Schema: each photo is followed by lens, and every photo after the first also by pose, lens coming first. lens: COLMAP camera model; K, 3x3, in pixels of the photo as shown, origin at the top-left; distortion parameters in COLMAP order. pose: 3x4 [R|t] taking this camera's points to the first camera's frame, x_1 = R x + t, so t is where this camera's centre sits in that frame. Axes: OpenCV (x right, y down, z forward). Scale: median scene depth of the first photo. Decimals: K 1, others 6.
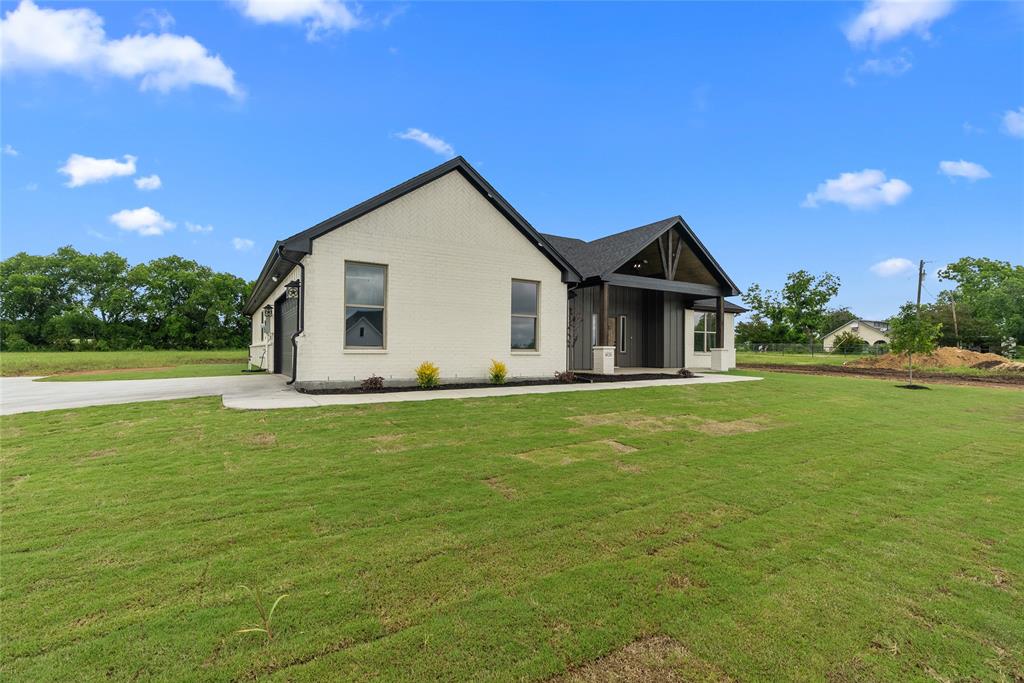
lens RADIAL K [[471.4, 0, 512.0], [0, 471.4, 341.5], [0, 0, 1]] dist [-0.041865, -0.000089]
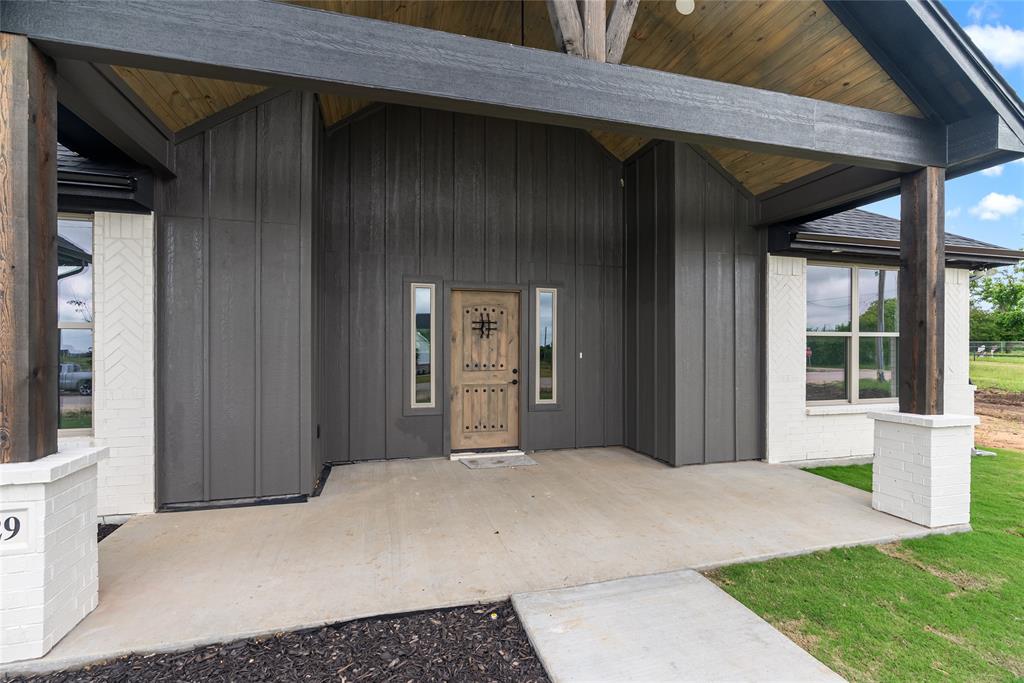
lens RADIAL K [[469.9, 0, 512.0], [0, 469.9, 341.5], [0, 0, 1]] dist [-0.000024, -0.000054]
pose [[0.963604, -0.009095, -0.267179, 0.296788], [0.010986, 0.999924, 0.005582, -0.020533], [0.267108, -0.008314, 0.963631, 0.686844]]
